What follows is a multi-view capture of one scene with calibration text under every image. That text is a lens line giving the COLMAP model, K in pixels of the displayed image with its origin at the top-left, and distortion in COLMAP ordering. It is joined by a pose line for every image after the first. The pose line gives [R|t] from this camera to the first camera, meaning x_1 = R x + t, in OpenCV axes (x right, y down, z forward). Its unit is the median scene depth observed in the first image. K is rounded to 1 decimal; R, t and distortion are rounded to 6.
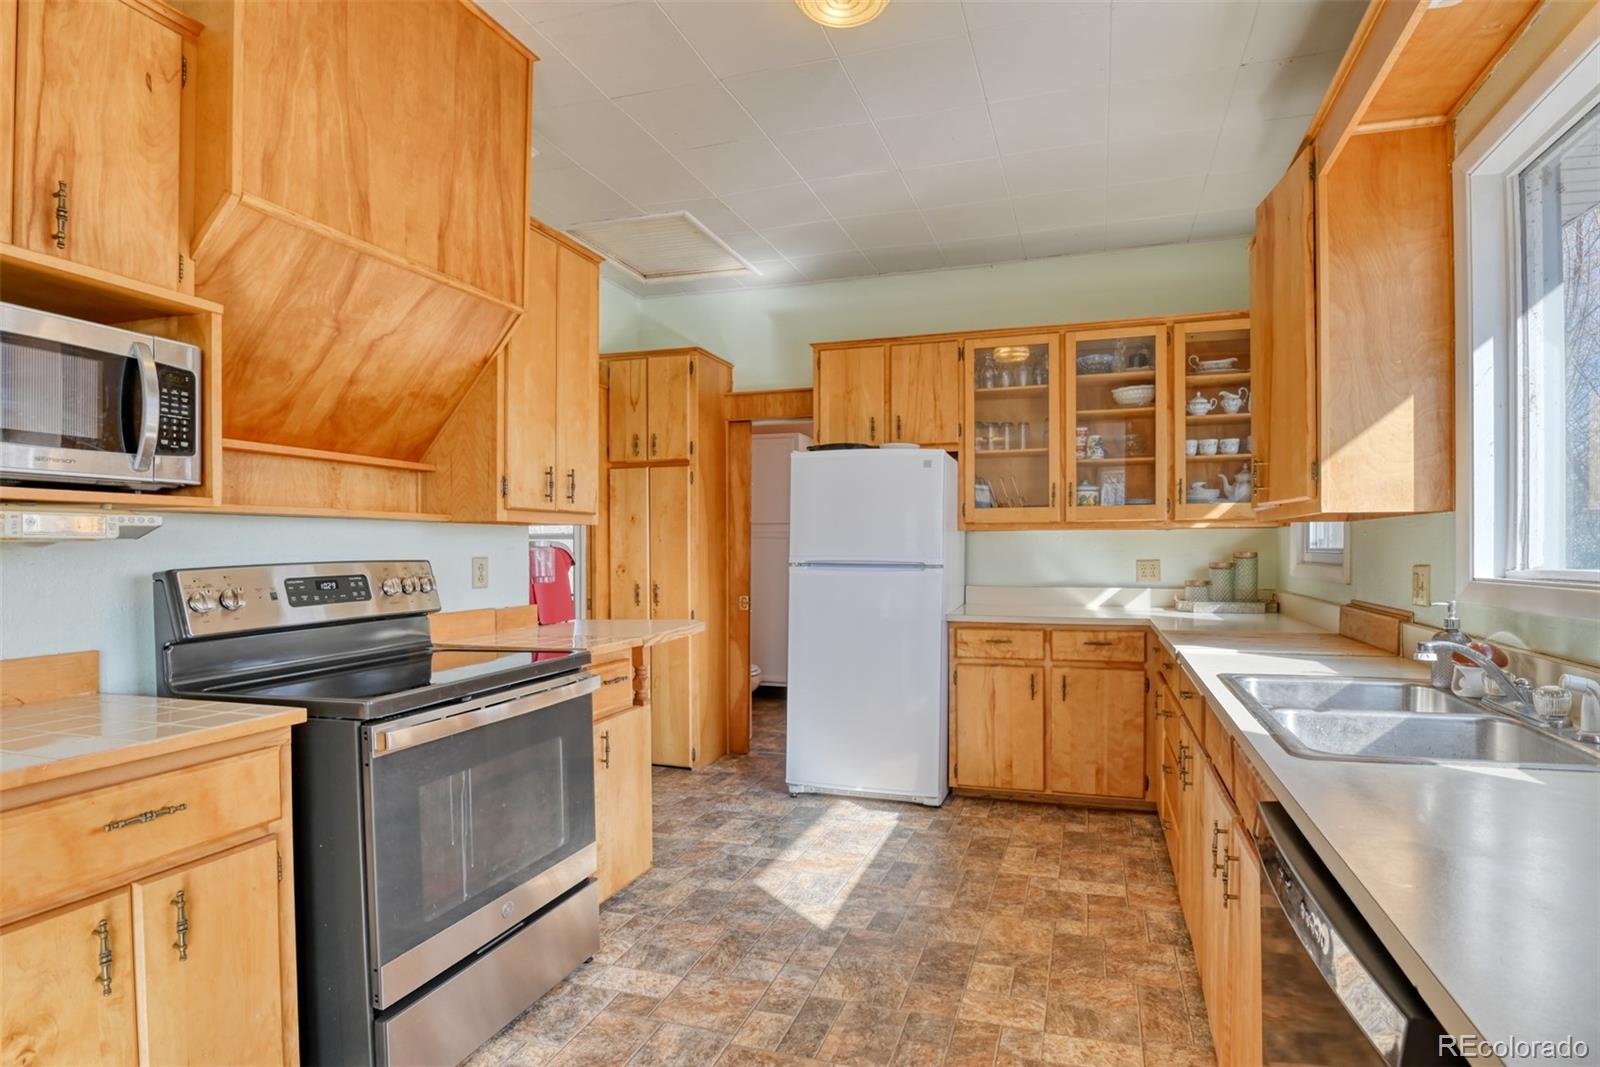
lens RADIAL K [[808.7, 0, 866.8], [0, 808.7, 555.5], [0, 0, 1]] dist [-0.025495, -0.001417]
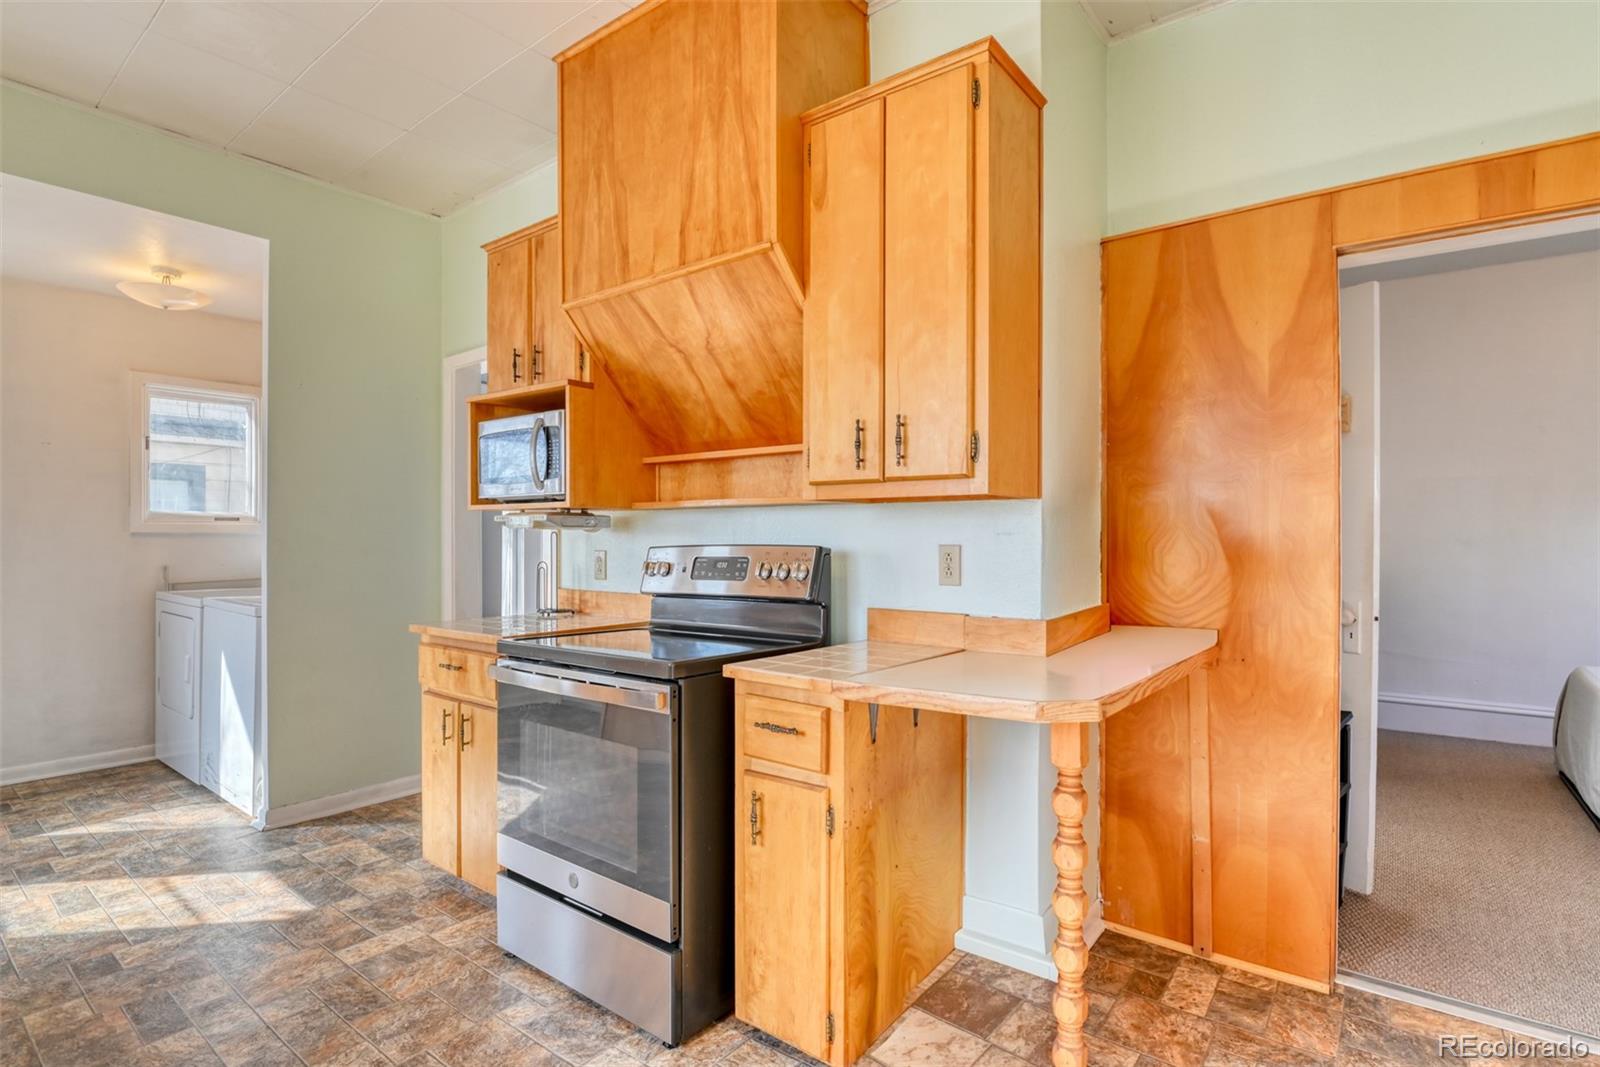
lens RADIAL K [[796.0, 0, 797.6], [0, 796.0, 542.0], [0, 0, 1]] dist [-0.027531, -0.001092]
pose [[-0.379829, 0.006635, -0.925033, 0.386341], [-0.010339, 0.999881, 0.011417, -0.011202], [0.924999, 0.013901, -0.379716, 1.643913]]
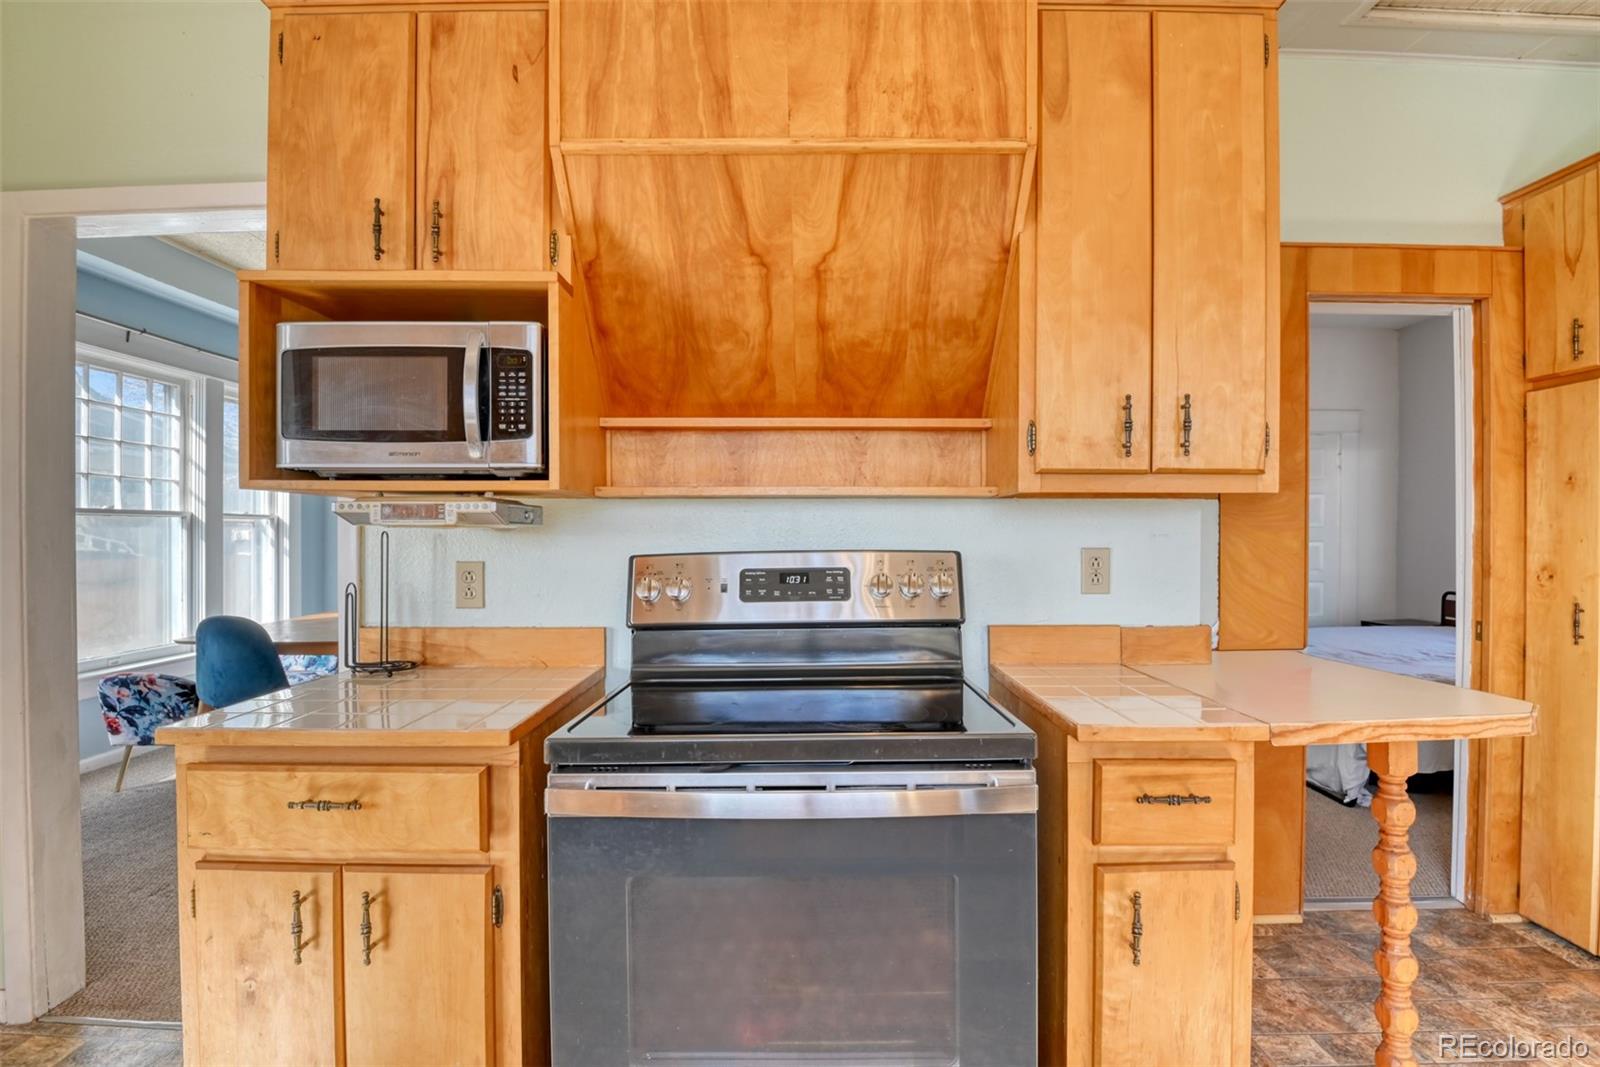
lens RADIAL K [[784.2, 0, 805.5], [0, 784.2, 539.9], [0, 0, 1]] dist [-0.027907, -0.000619]
pose [[0.274435, 0.009004, -0.961564, 0.116564], [-0.009936, 0.999929, 0.006528, -0.009346], [0.961554, 0.007762, 0.274505, 0.835903]]
